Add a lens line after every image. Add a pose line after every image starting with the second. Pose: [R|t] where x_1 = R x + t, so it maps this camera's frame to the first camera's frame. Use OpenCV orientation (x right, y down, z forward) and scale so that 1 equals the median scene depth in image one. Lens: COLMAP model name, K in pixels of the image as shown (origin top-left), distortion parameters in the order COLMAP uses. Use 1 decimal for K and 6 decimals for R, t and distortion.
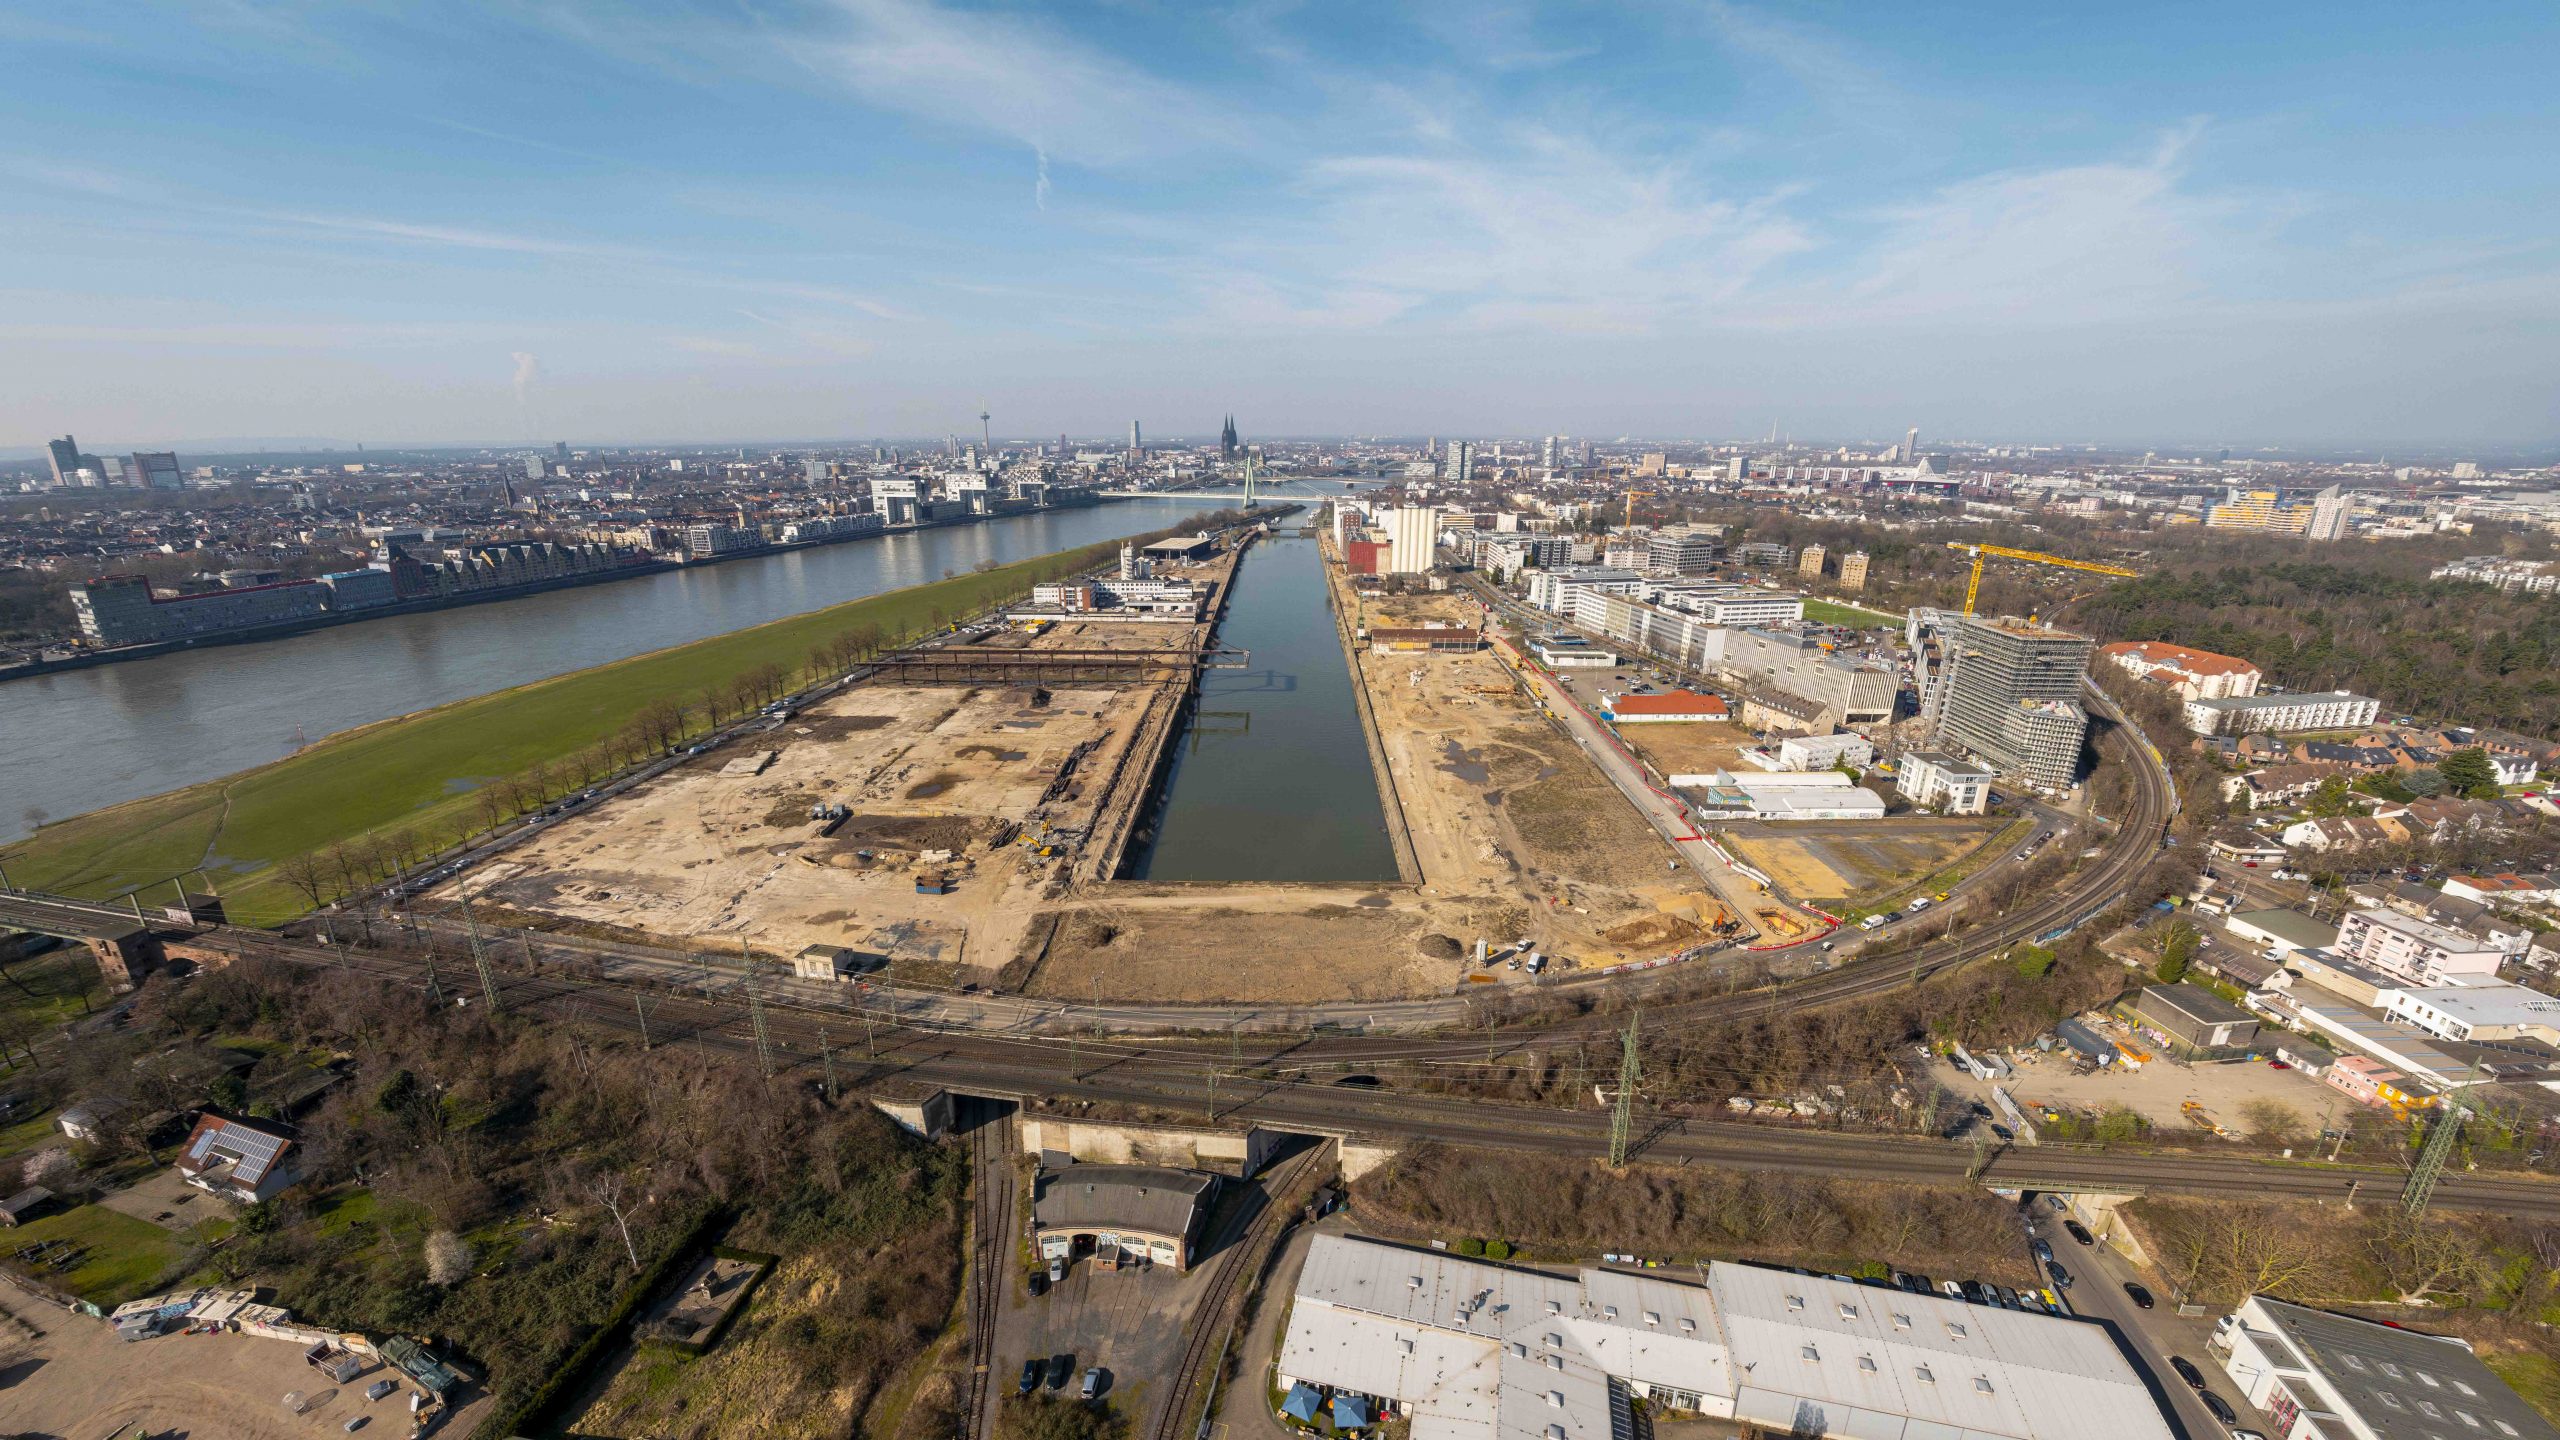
lens RADIAL K [[1017.3, 0, 1280.0], [0, 1017.3, 720.0], [0, 0, 1]] dist [-0.023661, 0.000830]
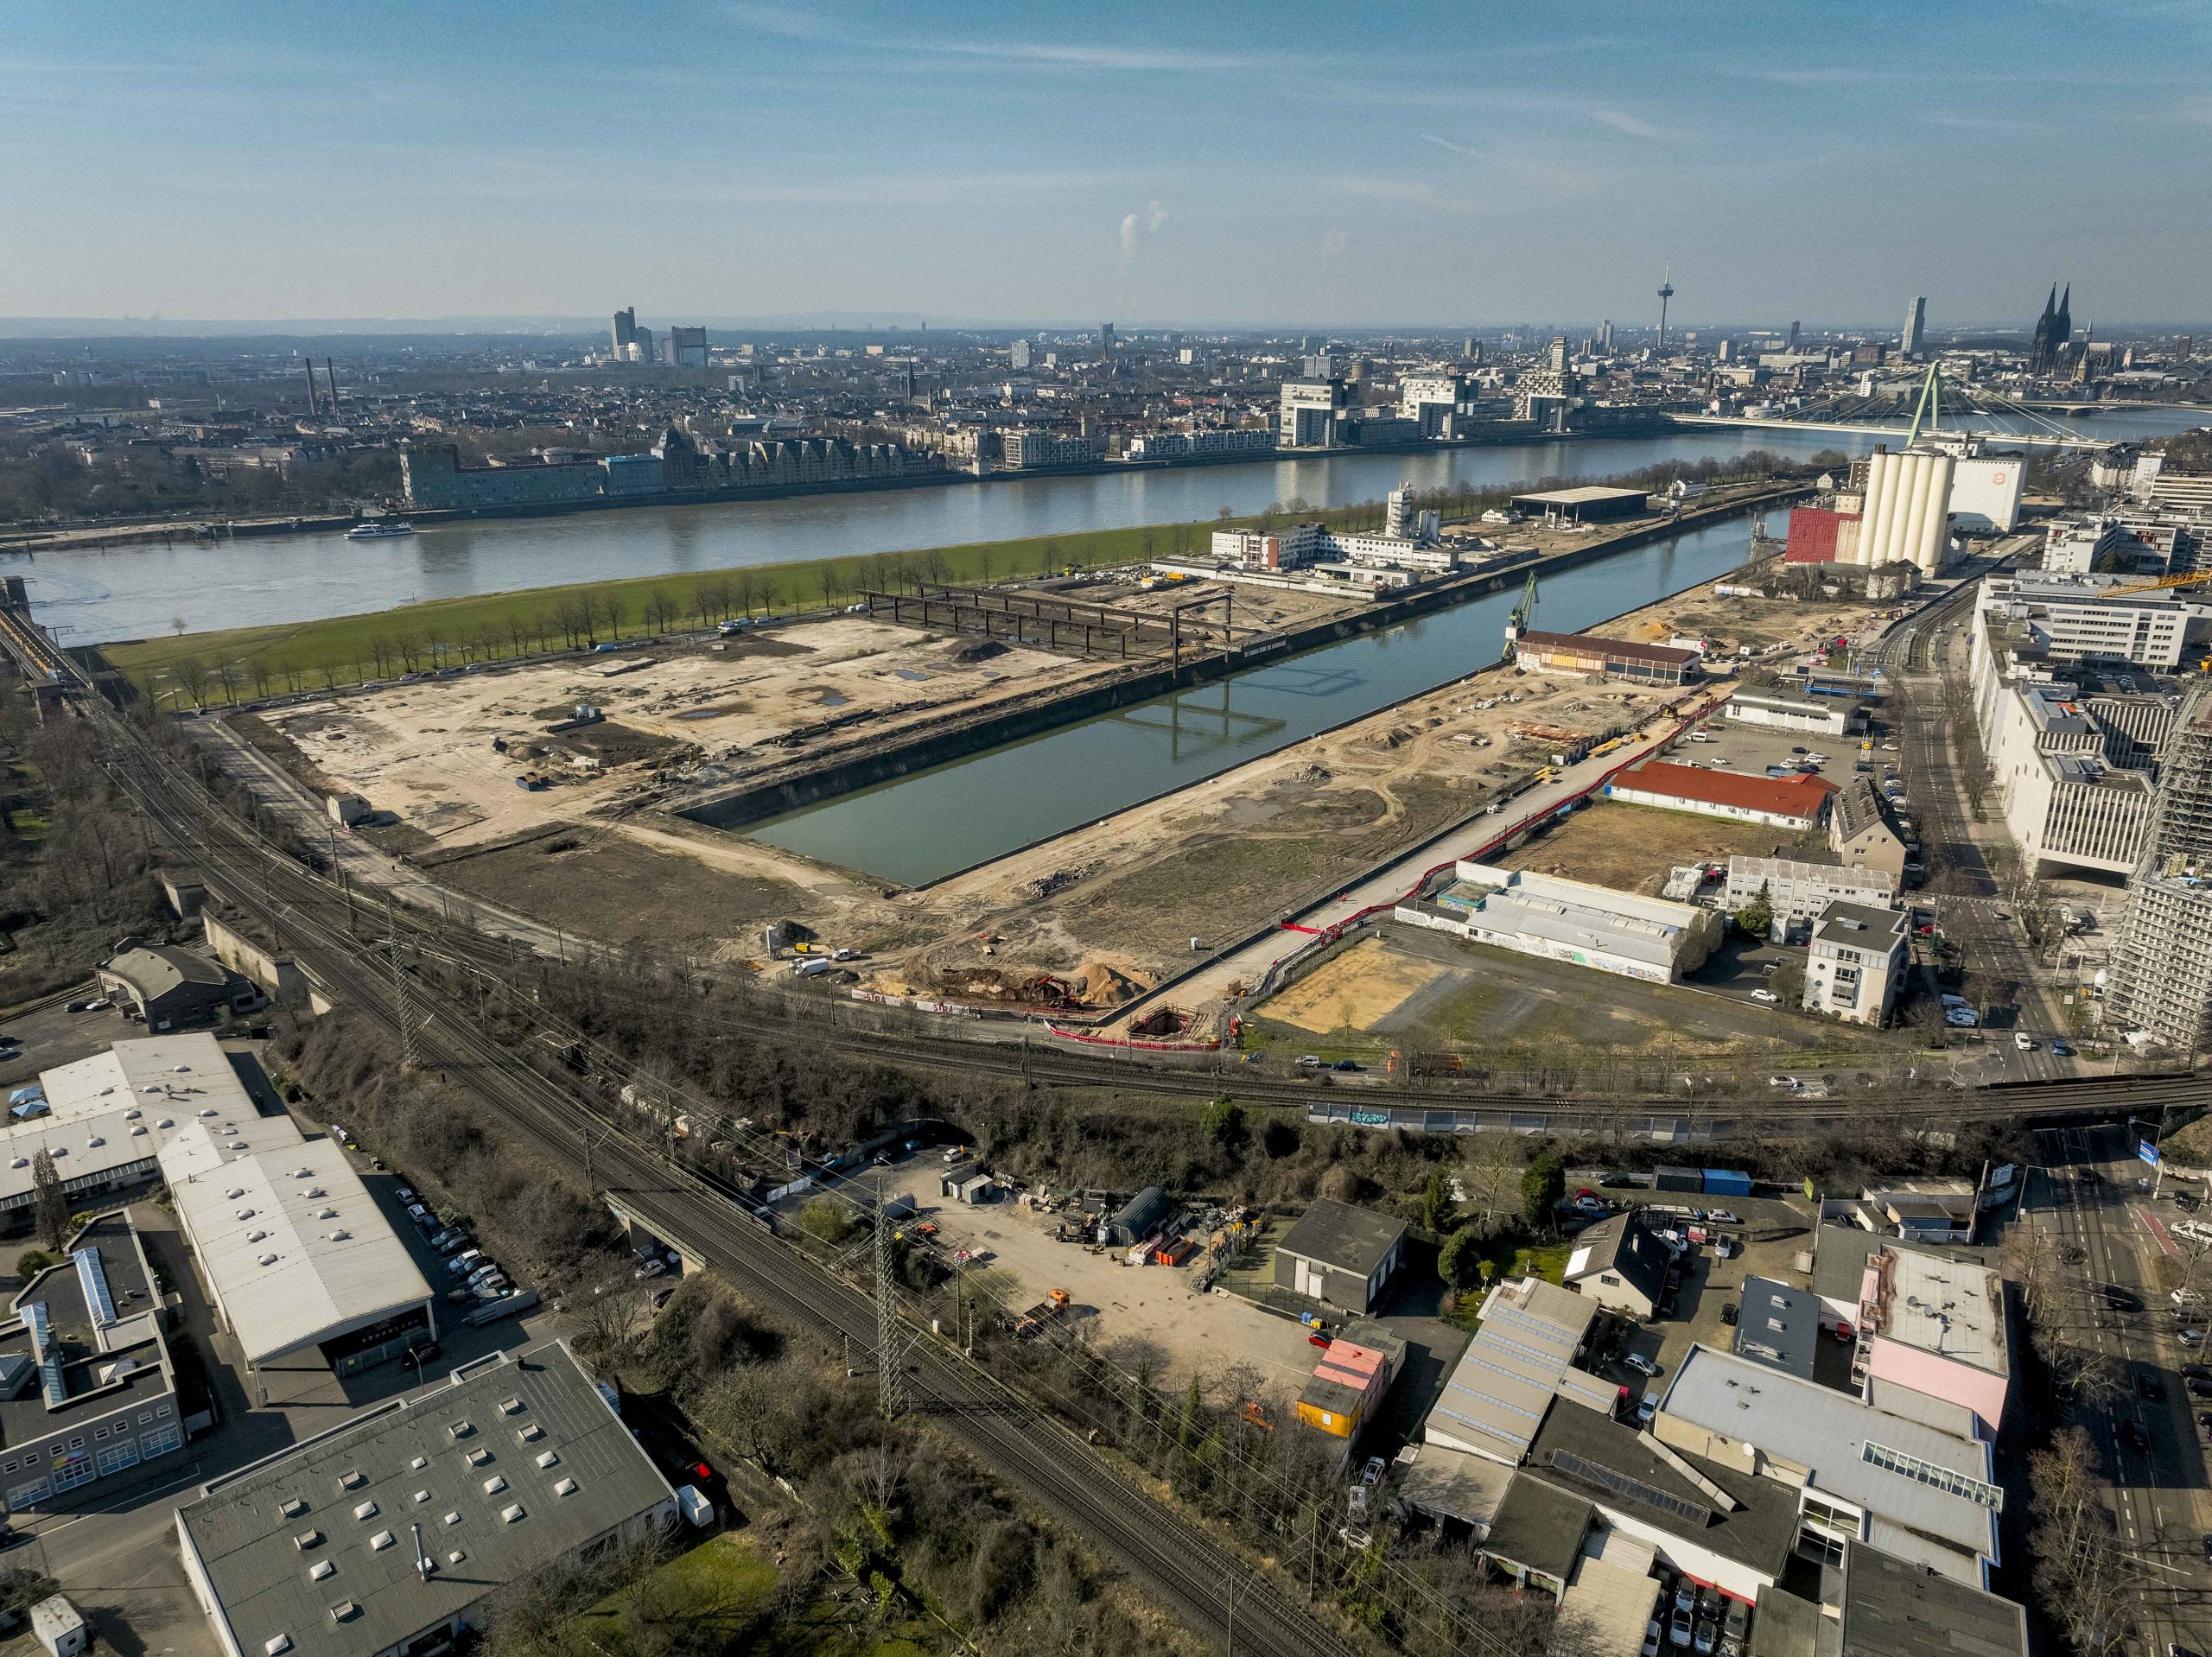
lens RADIAL K [[1558.6, 0, 1106.0], [0, 1558.6, 828.5], [0, 0, 1]] dist [-0.002596, 0.006223]
pose [[0.804735, 0.188668, -0.562856, 0.364789], [-0.165475, 0.981863, 0.092532, -0.010079], [0.570105, 0.018675, 0.821359, 0.024816]]
